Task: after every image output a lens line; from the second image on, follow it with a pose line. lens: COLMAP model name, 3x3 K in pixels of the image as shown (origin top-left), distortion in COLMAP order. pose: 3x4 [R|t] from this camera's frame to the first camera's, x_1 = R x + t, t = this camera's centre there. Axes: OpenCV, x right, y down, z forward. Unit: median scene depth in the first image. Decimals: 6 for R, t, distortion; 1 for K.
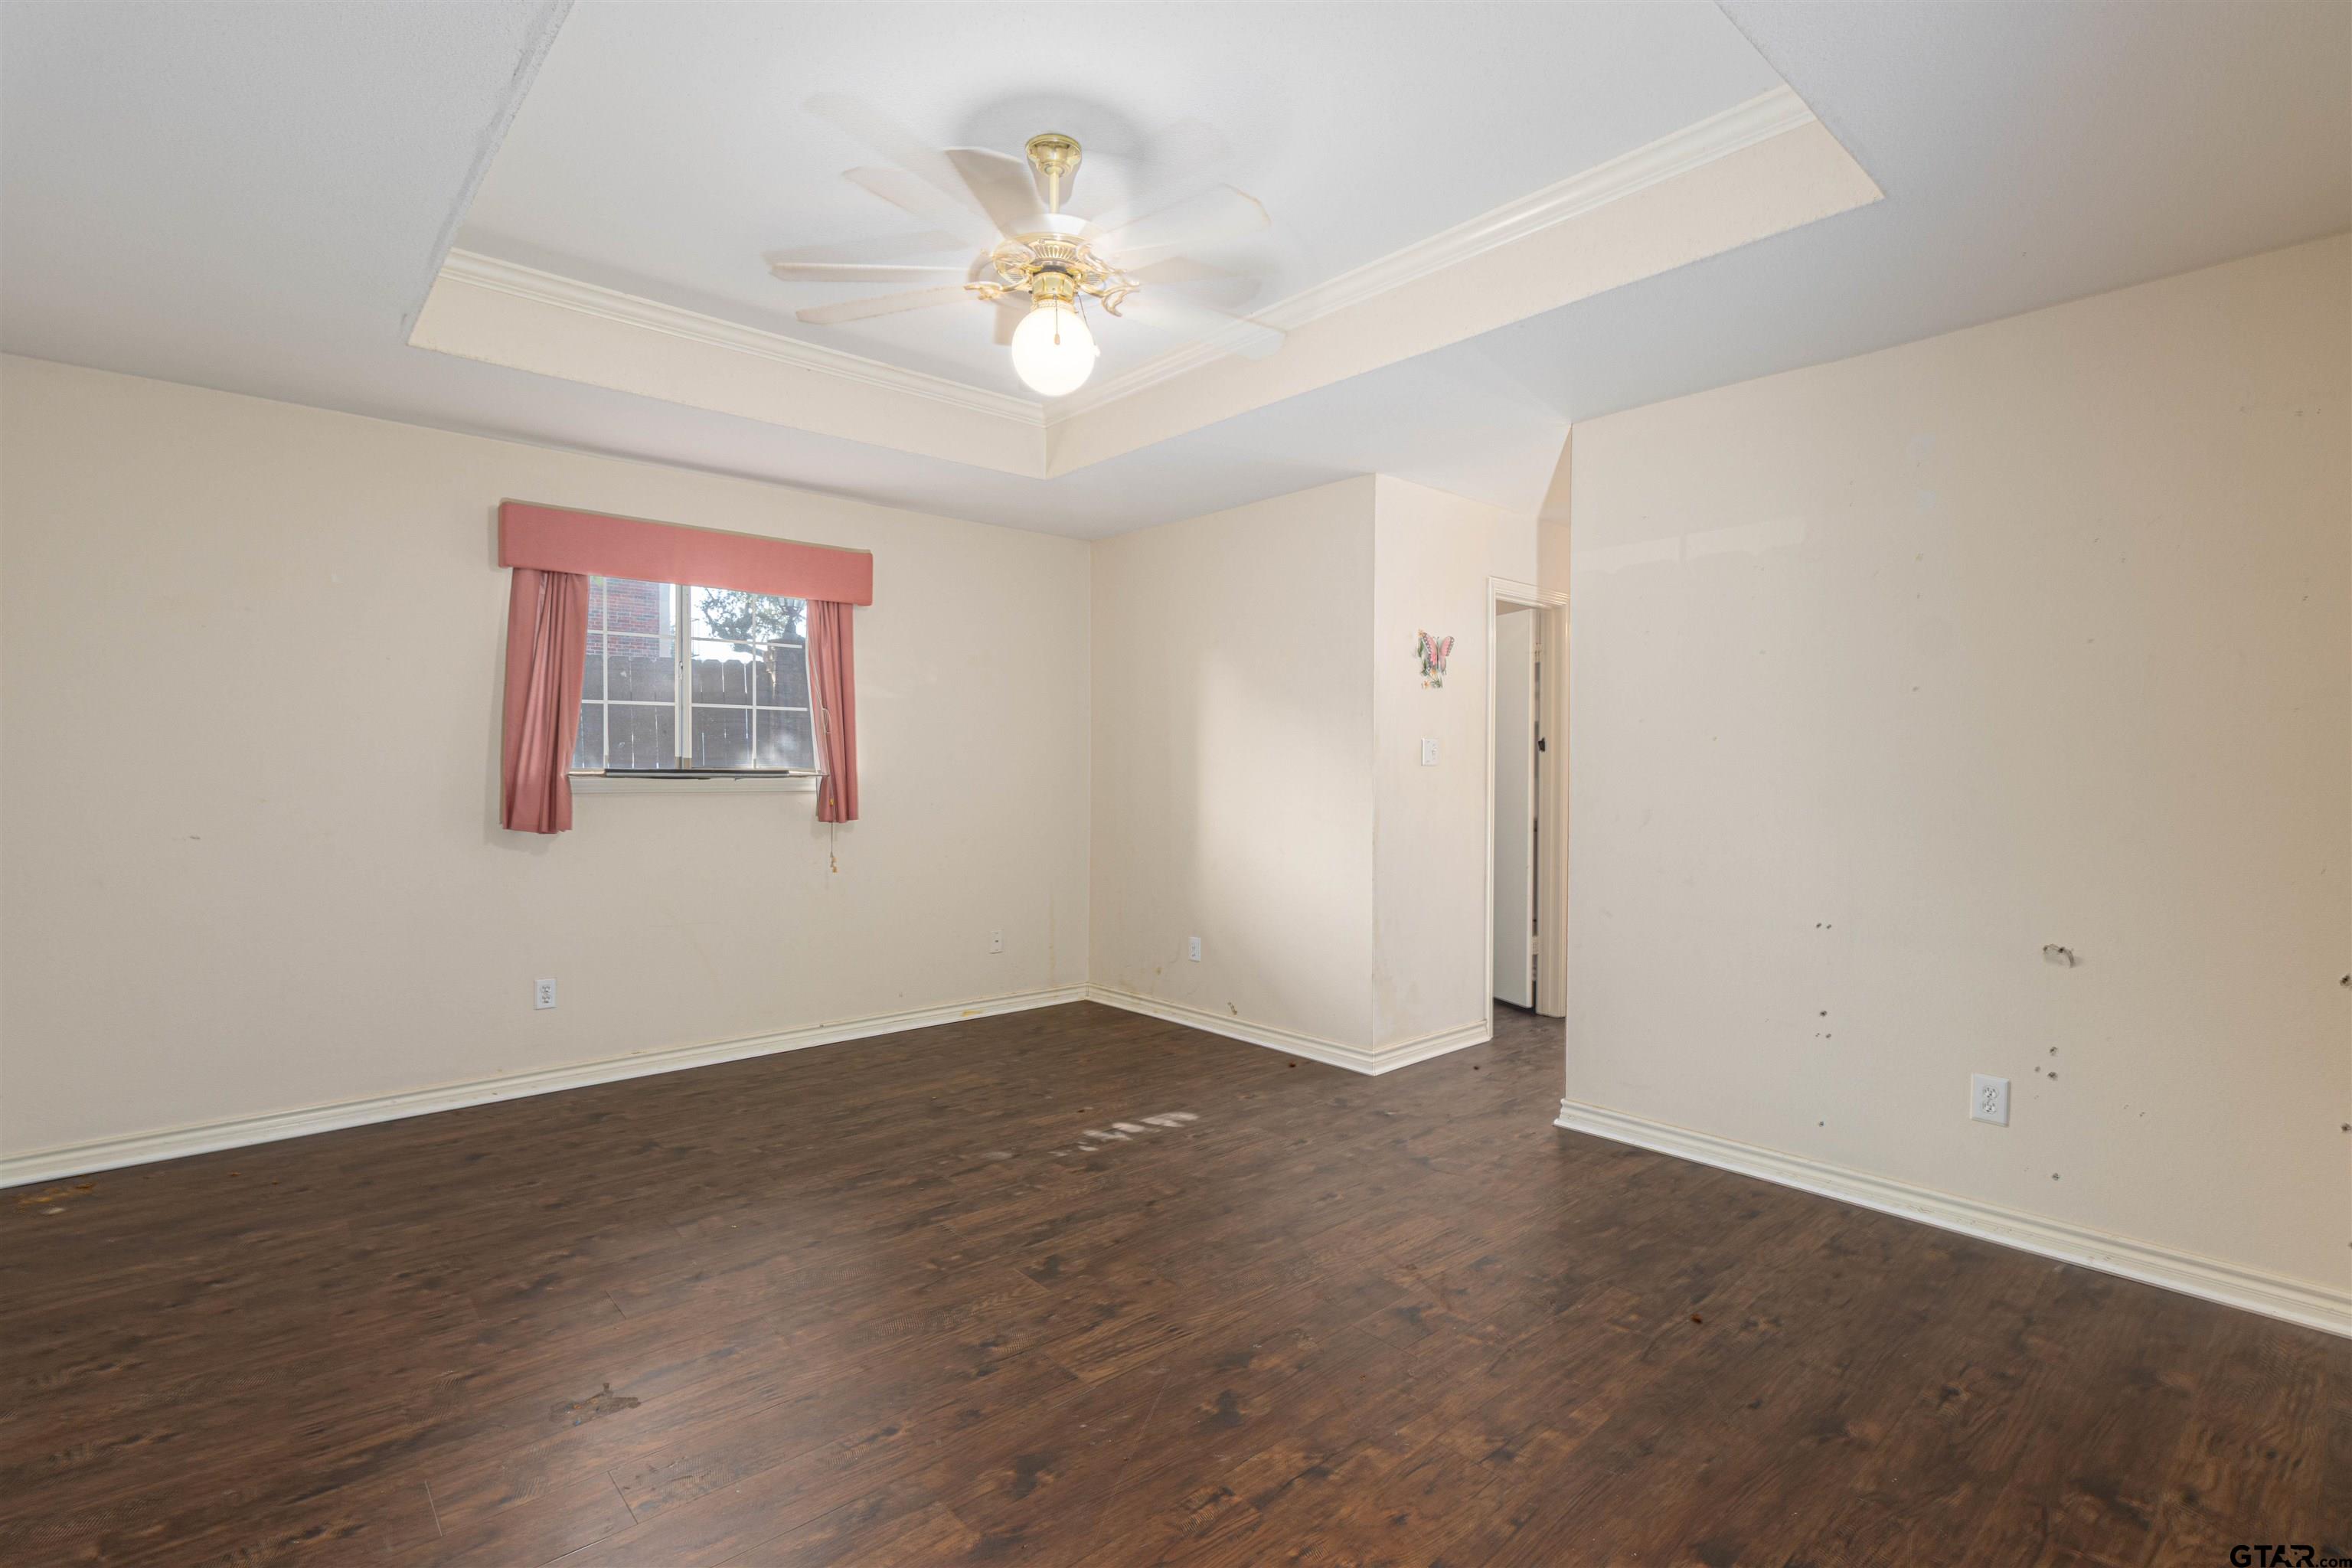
lens RADIAL K [[1090.3, 0, 1171.5], [0, 1090.3, 778.9], [0, 0, 1]] dist [-0.001589, -0.000586]
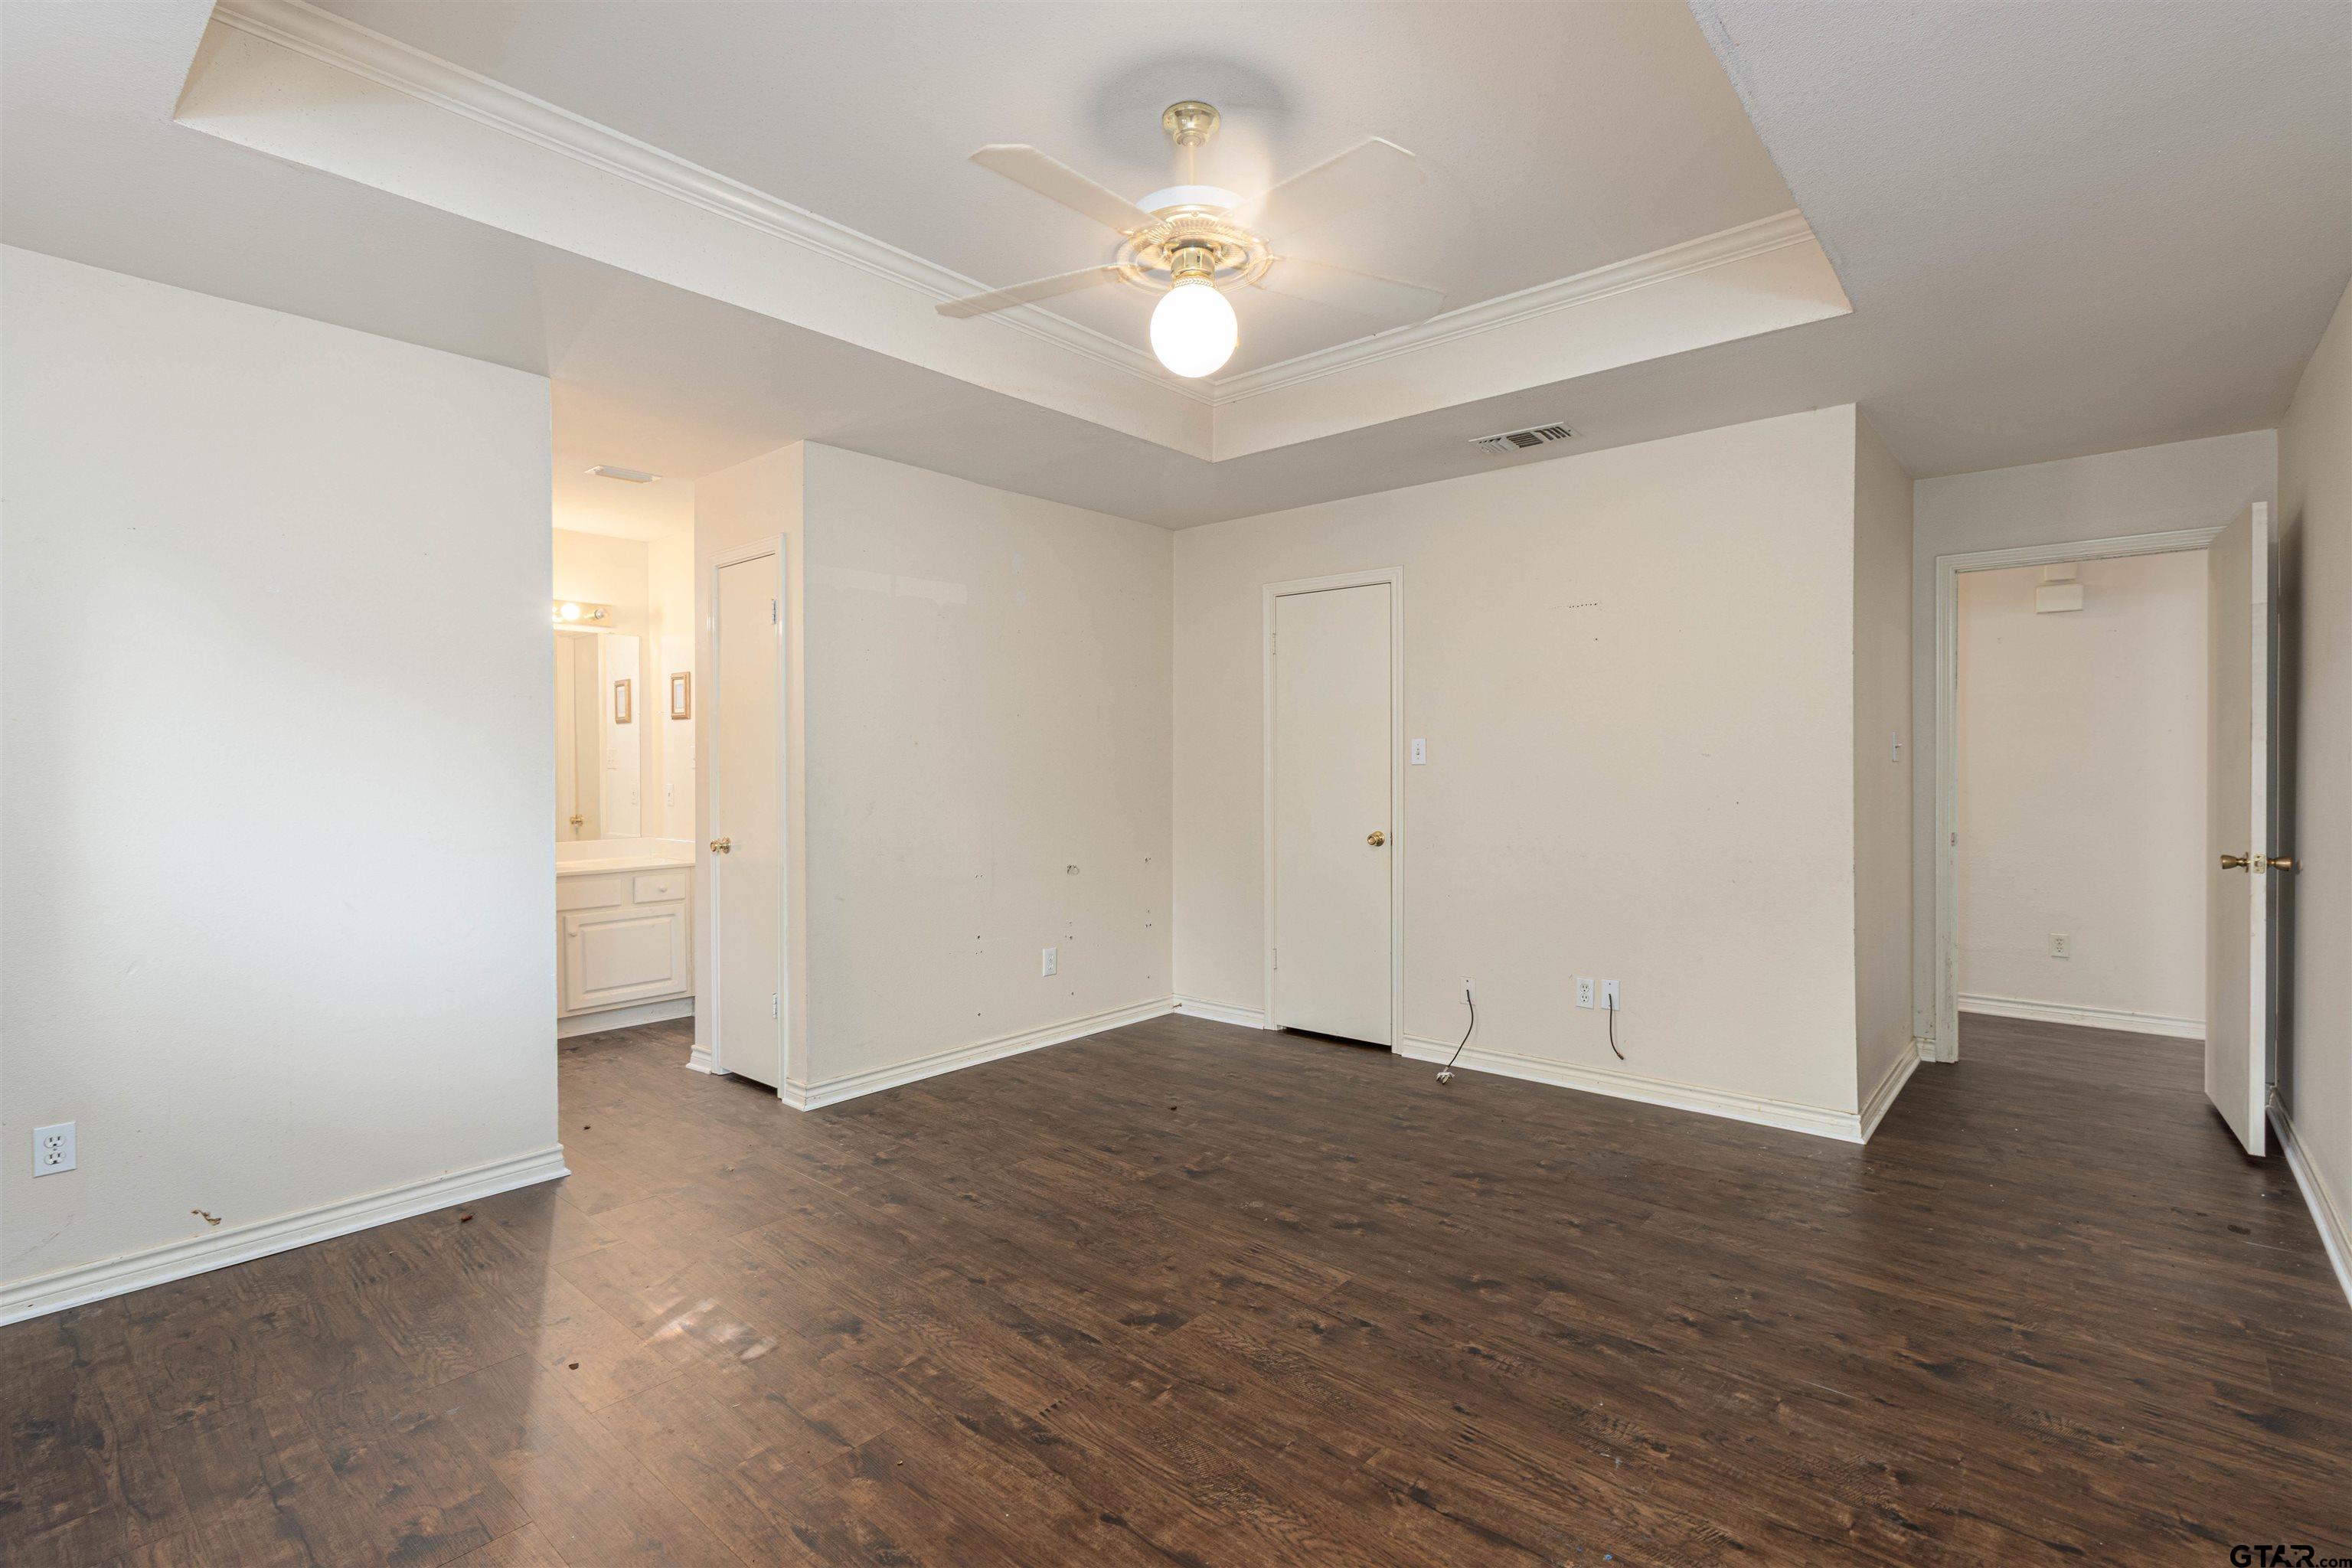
lens RADIAL K [[1090.3, 0, 1171.3], [0, 1090.3, 774.8], [0, 0, 1]] dist [-0.001589, -0.000586]
pose [[-0.129786, -0.013341, 0.991452, -1.004658], [0.016849, 0.999735, 0.015658, -0.021036], [-0.991399, 0.018737, -0.129527, 1.086615]]
